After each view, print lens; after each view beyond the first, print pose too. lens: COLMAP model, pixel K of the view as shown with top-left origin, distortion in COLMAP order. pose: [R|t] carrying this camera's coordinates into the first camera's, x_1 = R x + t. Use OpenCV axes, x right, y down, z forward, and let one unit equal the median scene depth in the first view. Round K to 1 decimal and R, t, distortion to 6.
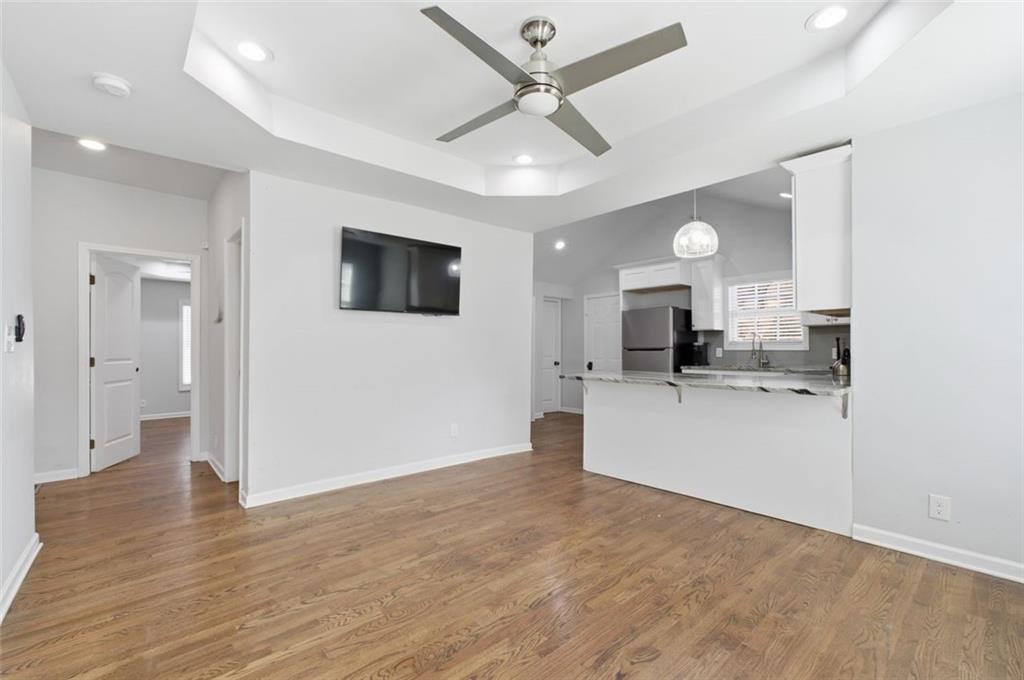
lens RADIAL K [[441.0, 0, 514.8], [0, 441.0, 339.5], [0, 0, 1]] dist [-0.006042, 0.000953]
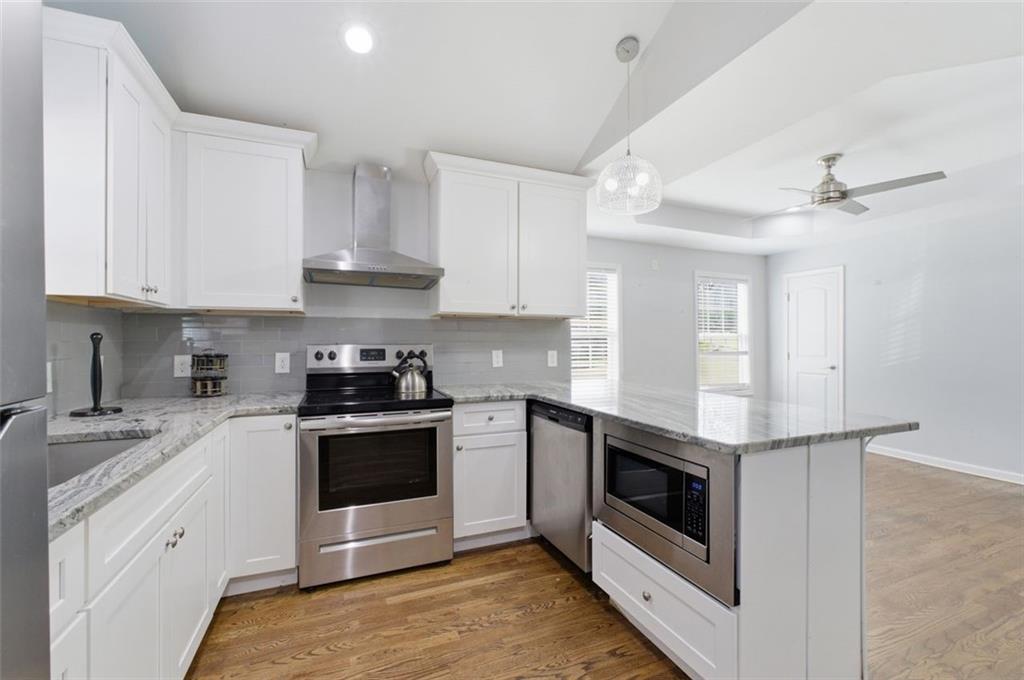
lens RADIAL K [[441.0, 0, 519.7], [0, 441.0, 338.3], [0, 0, 1]] dist [-0.006042, 0.000953]
pose [[-0.947646, 0.006896, 0.319248, 0.414253], [-0.001818, 0.999634, -0.026991, 0.013218], [-0.319317, -0.026158, -0.947287, 1.928649]]
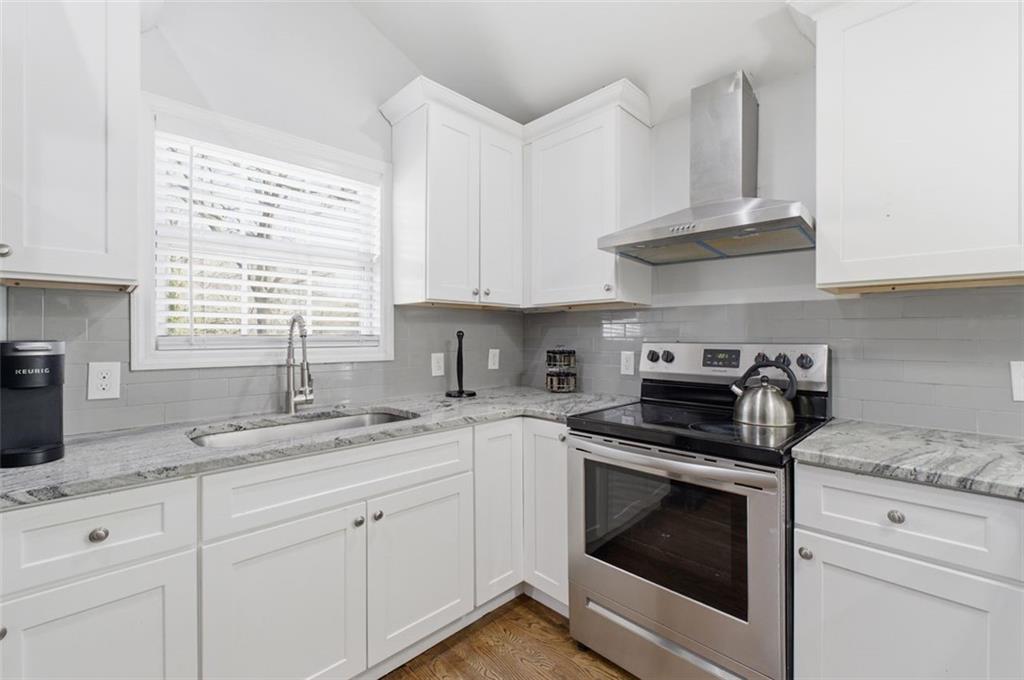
lens RADIAL K [[441.0, 0, 514.9], [0, 441.0, 334.8], [0, 0, 1]] dist [-0.006042, 0.000953]
pose [[-0.058698, 0.009714, 0.998229, 0.393206], [-0.021576, 0.999707, -0.010997, 0.003838], [-0.998043, -0.022183, -0.058471, 1.503181]]
